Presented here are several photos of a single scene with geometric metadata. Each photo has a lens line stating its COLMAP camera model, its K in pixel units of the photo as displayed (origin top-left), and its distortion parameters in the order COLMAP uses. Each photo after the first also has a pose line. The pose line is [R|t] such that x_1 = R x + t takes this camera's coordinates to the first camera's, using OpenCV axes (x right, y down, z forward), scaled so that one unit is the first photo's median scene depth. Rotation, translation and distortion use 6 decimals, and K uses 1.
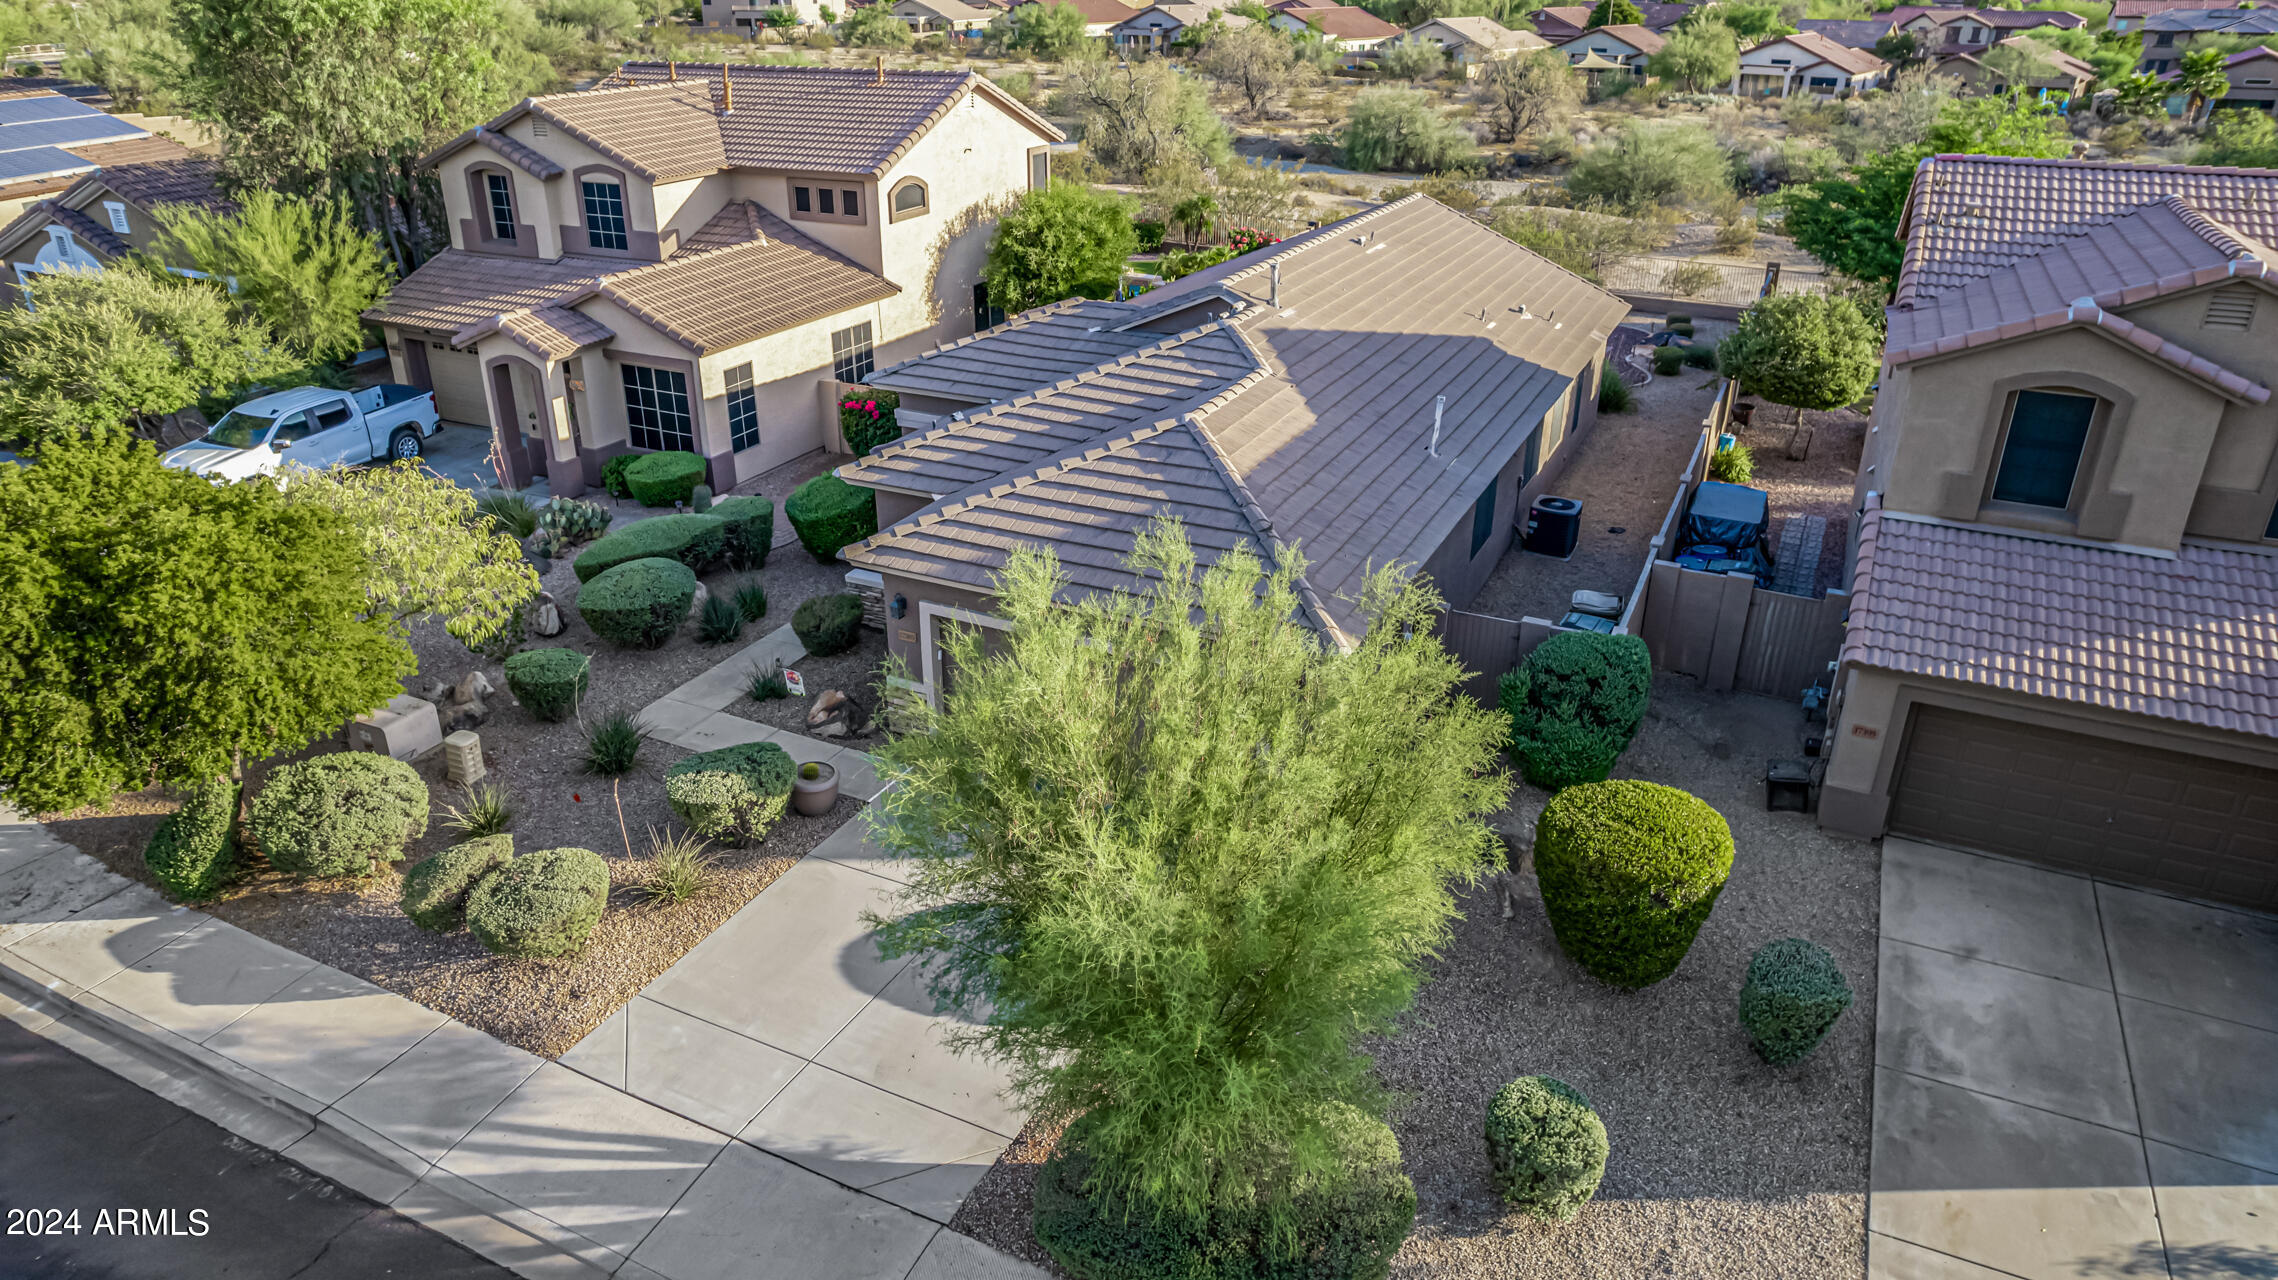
lens RADIAL K [[1456.2, 0, 1142.2], [0, 1456.2, 632.5], [0, 0, 1]] dist [-0.052767, 0.027868]
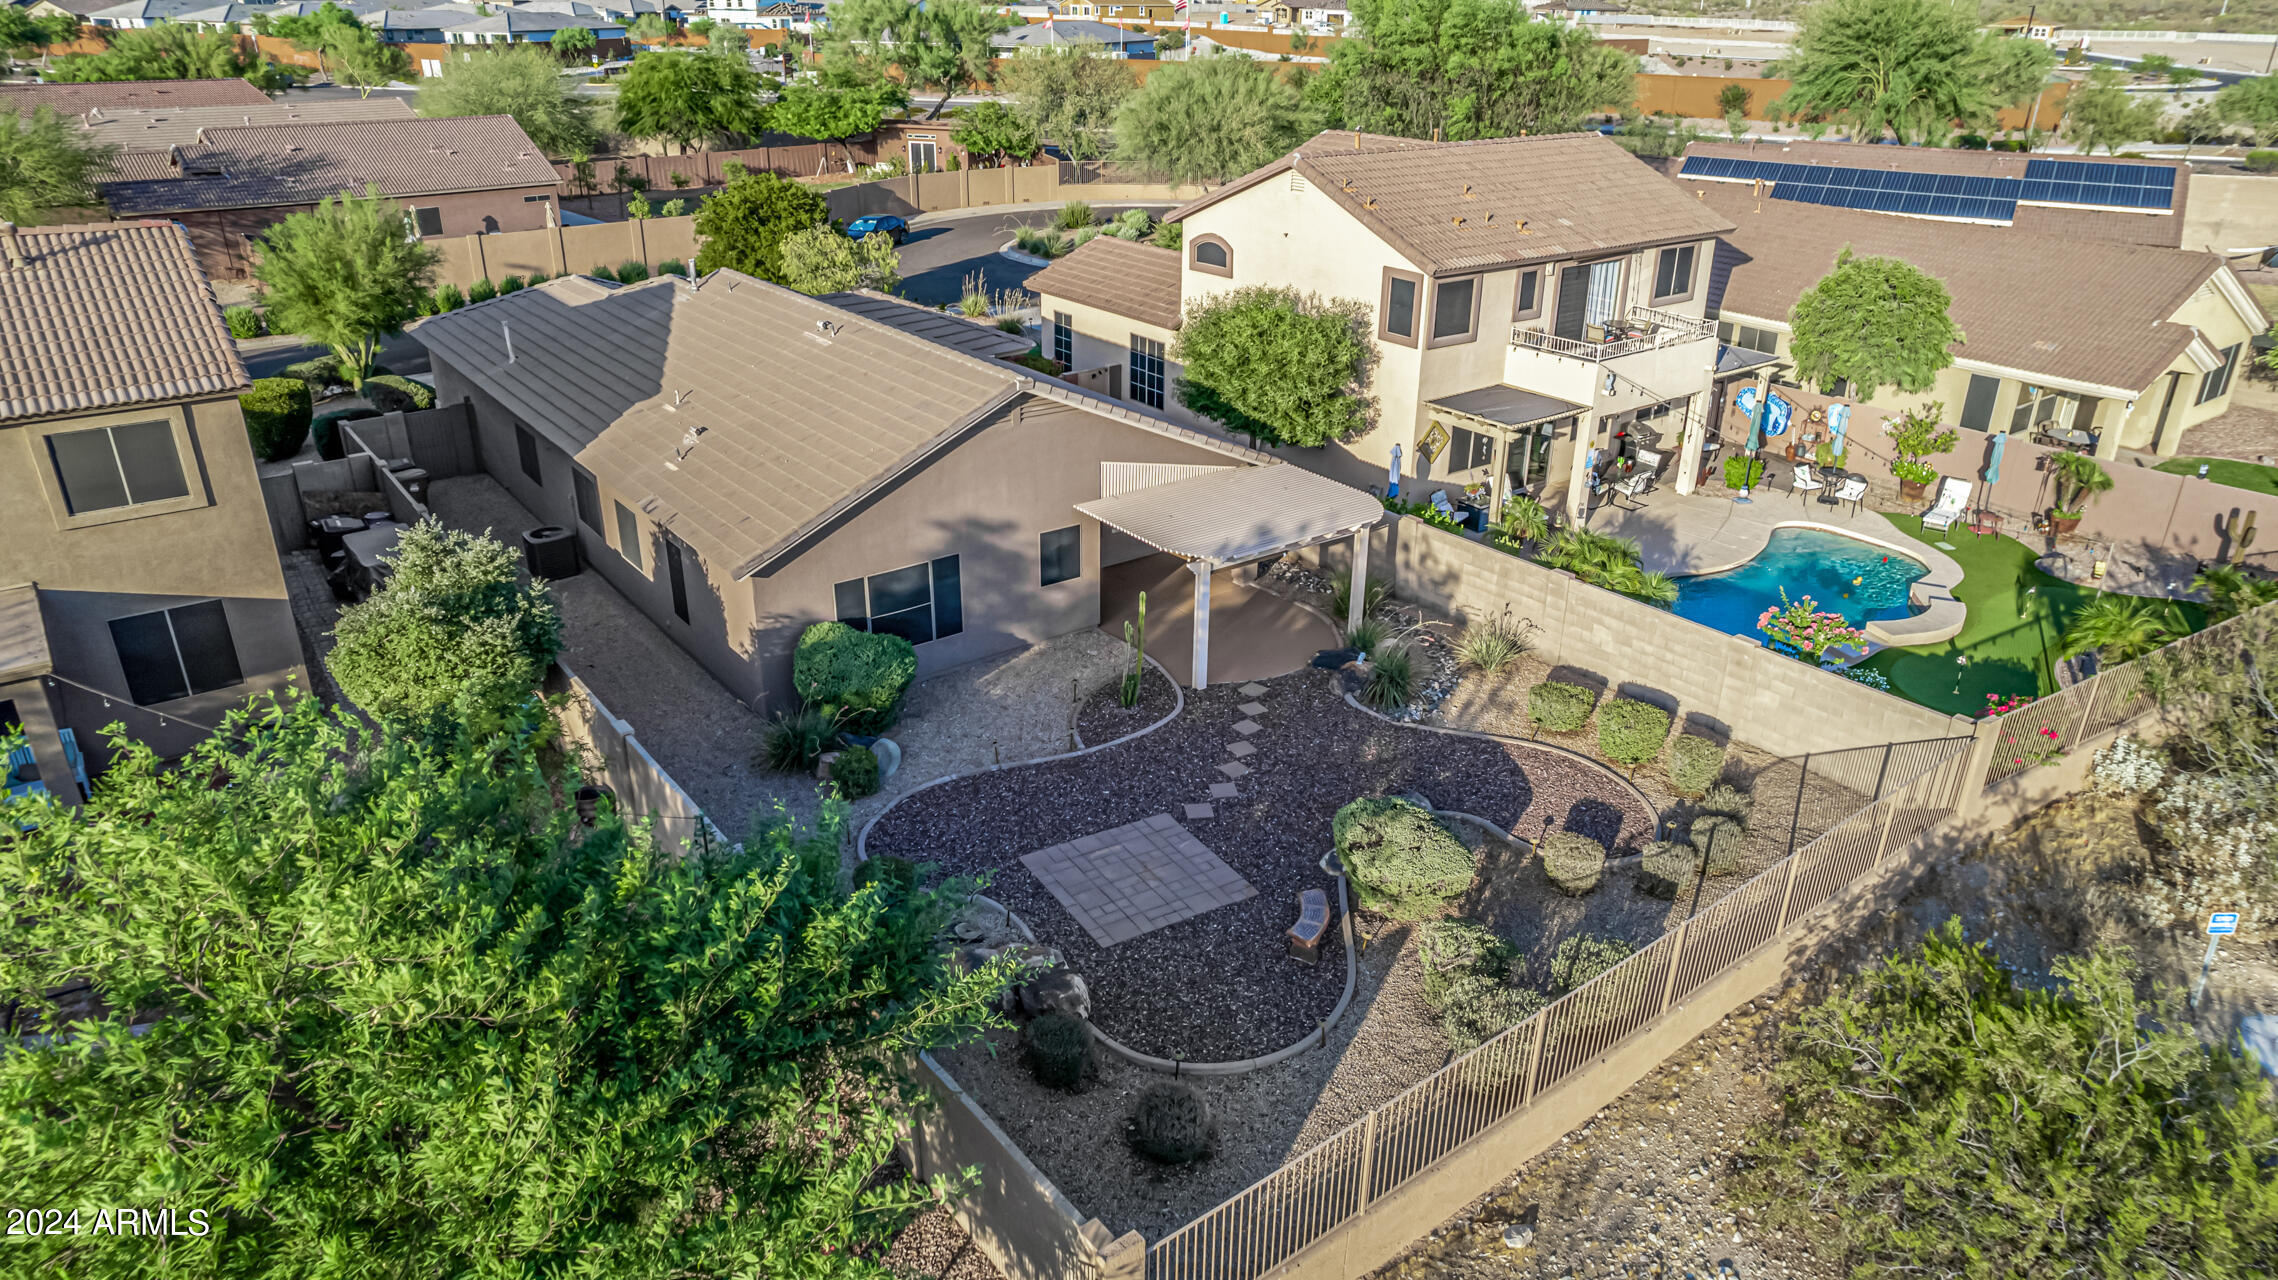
lens RADIAL K [[1456.2, 0, 1130.9], [0, 1456.2, 628.4], [0, 0, 1]] dist [-0.052767, 0.027868]
pose [[-0.456279, 0.346686, -0.819523, 0.952366], [-0.384495, 0.753753, 0.532935, -0.725758], [0.802479, 0.558270, -0.210623, 1.508151]]
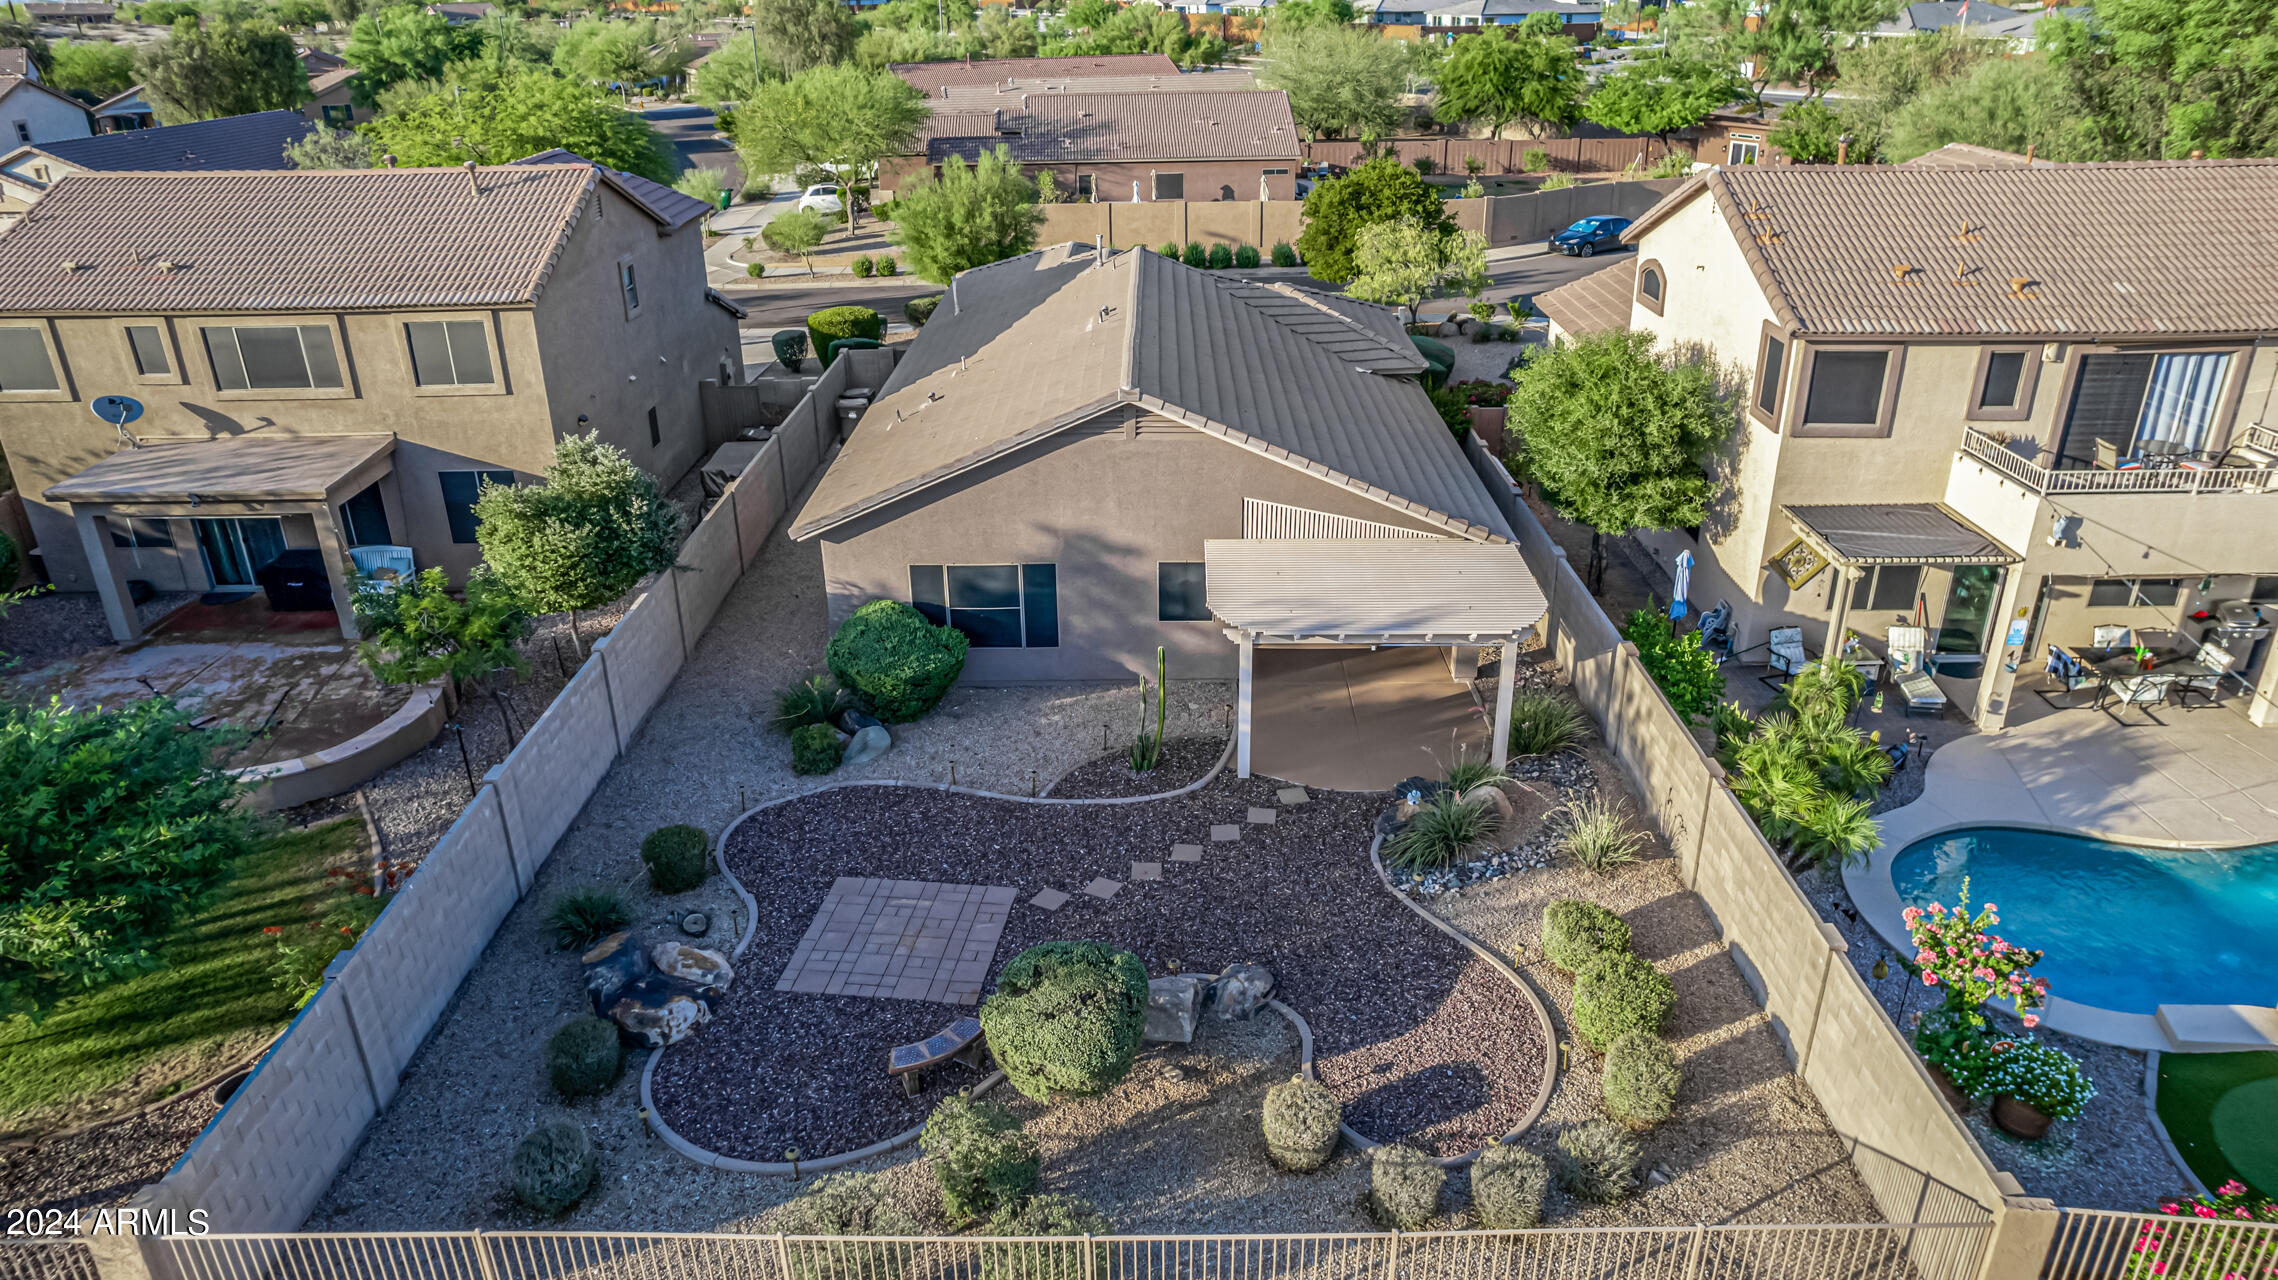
lens RADIAL K [[1456.2, 0, 1145.7], [0, 1456.2, 651.3], [0, 0, 1]] dist [-0.052767, 0.027868]
pose [[-0.905873, 0.180938, -0.382957, 0.547662], [-0.172770, 0.667665, 0.724137, -0.825030], [0.386710, 0.722139, -0.573559, 1.741841]]
